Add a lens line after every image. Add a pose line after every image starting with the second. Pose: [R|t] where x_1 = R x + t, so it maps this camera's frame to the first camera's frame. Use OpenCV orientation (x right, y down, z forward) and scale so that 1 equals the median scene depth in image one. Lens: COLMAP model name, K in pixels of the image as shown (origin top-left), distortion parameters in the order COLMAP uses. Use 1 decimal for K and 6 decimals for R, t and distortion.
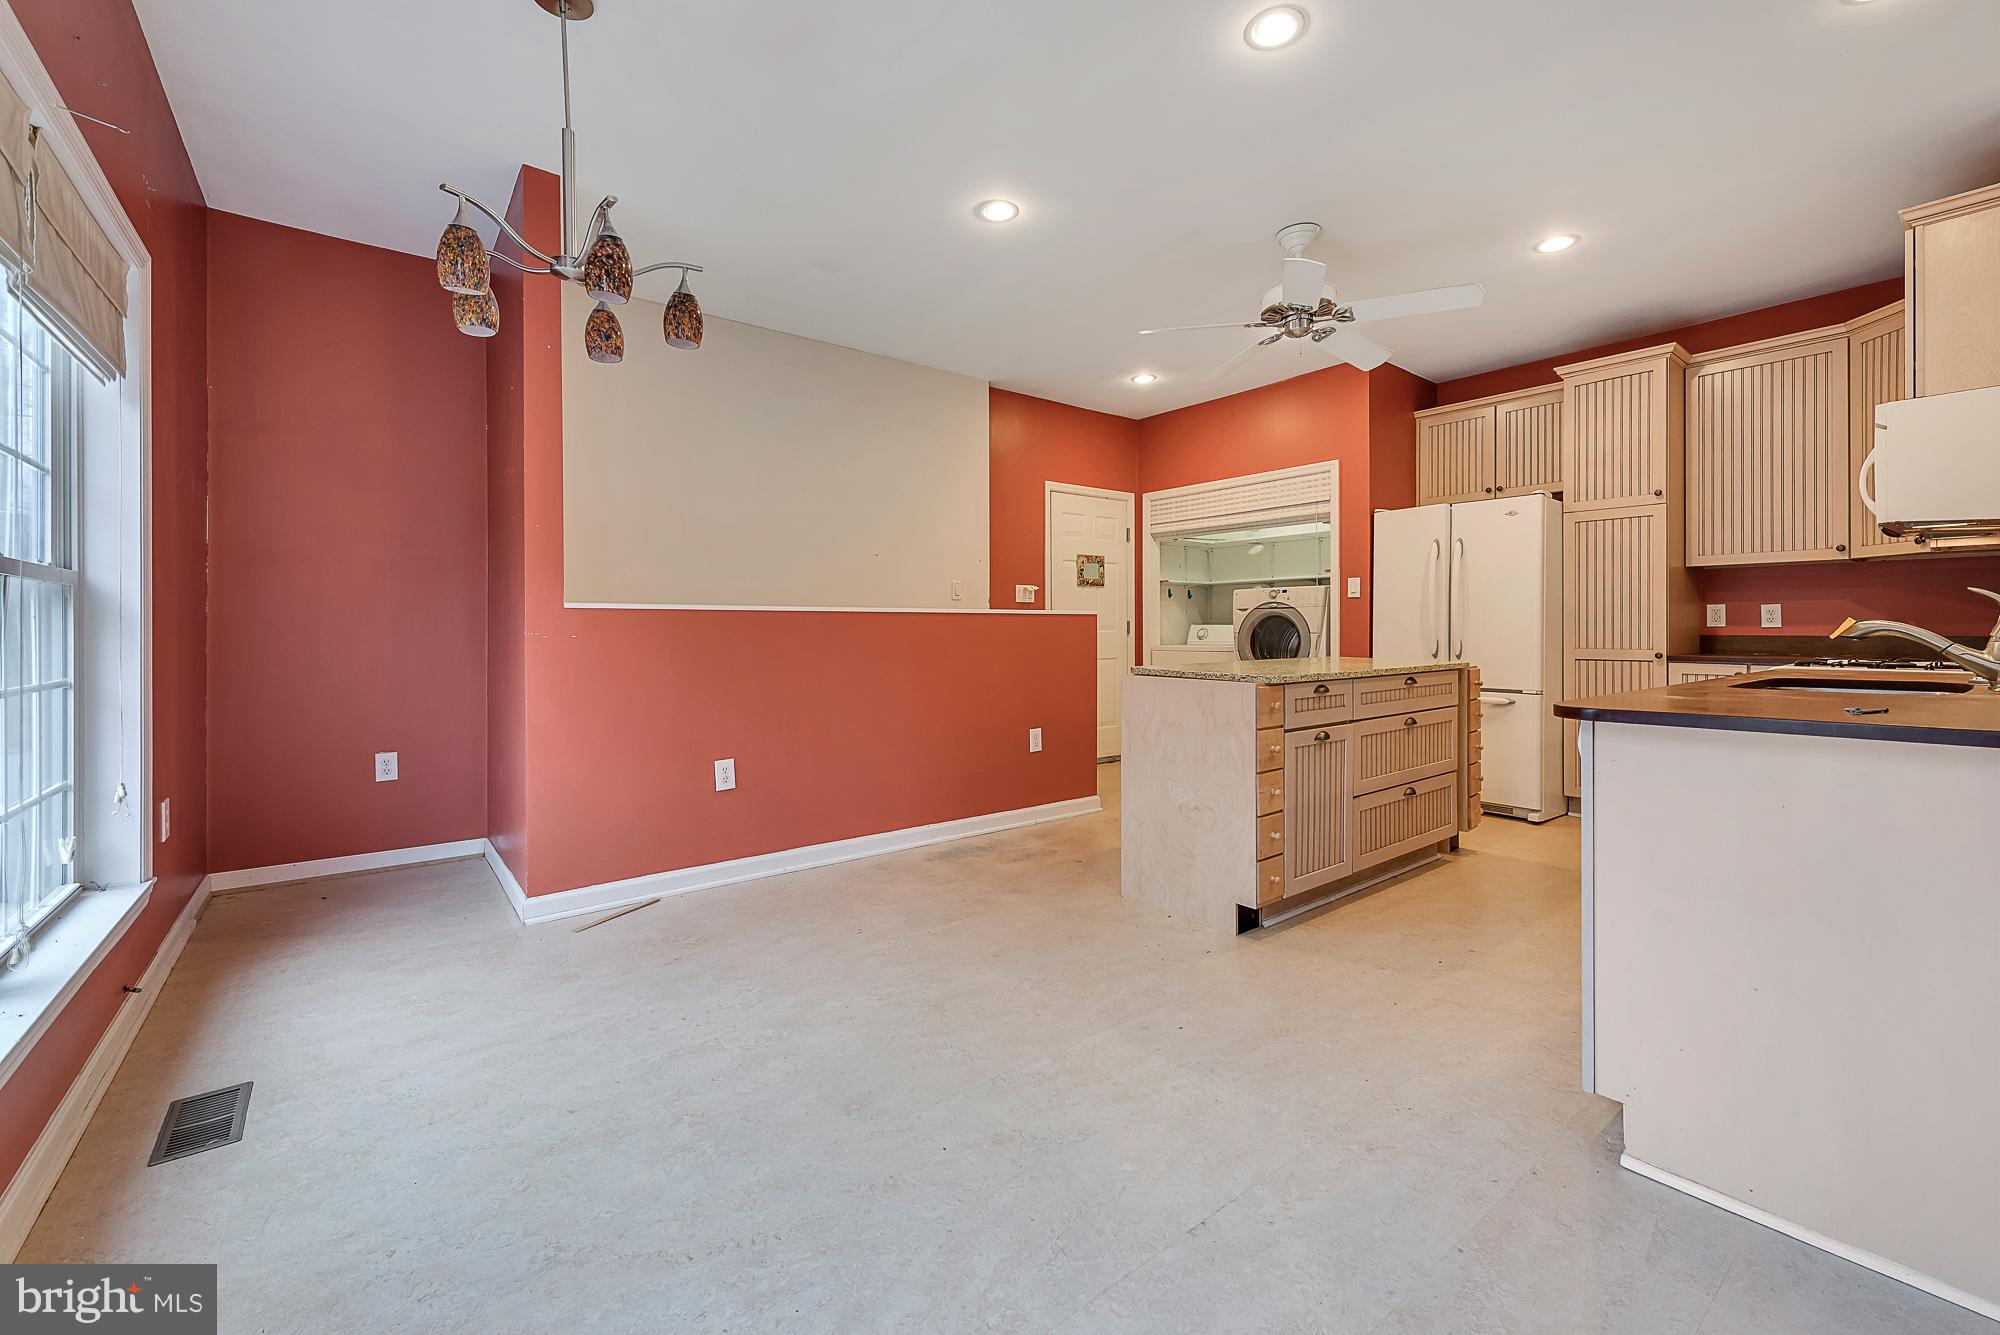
lens RADIAL K [[819.9, 0, 994.6], [0, 819.9, 642.6], [0, 0, 1]] dist [0.001523, -0.000826]
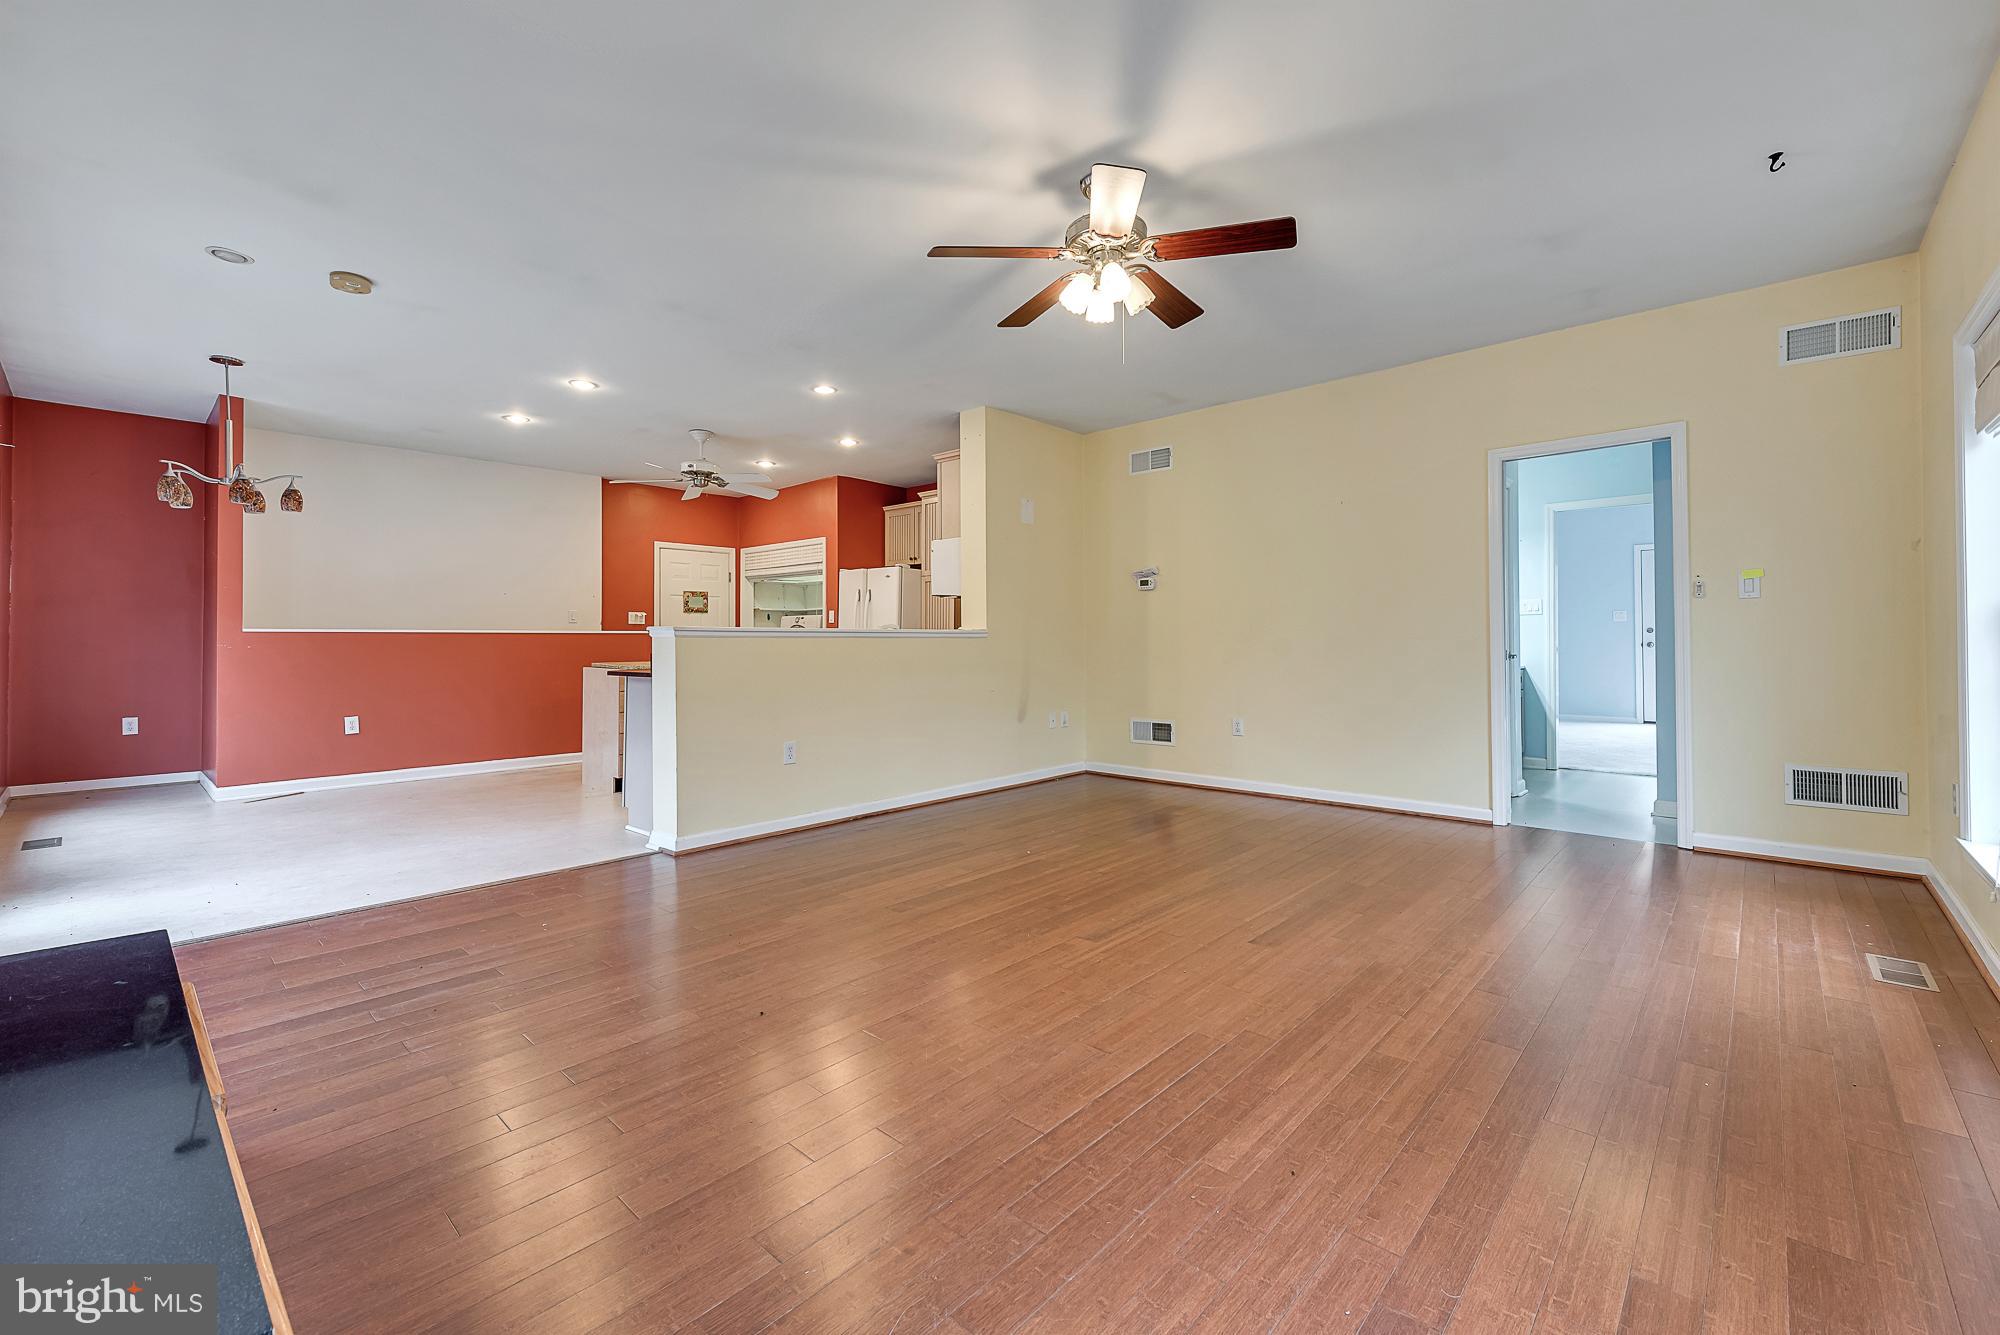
lens RADIAL K [[819.9, 0, 994.6], [0, 819.9, 642.6], [0, 0, 1]] dist [0.001523, -0.000826]
pose [[0.985385, 0.000411, 0.170342, 0.463710], [0.001768, 0.999919, -0.012642, 0.004377], [-0.170333, 0.012758, 0.985304, -0.620321]]
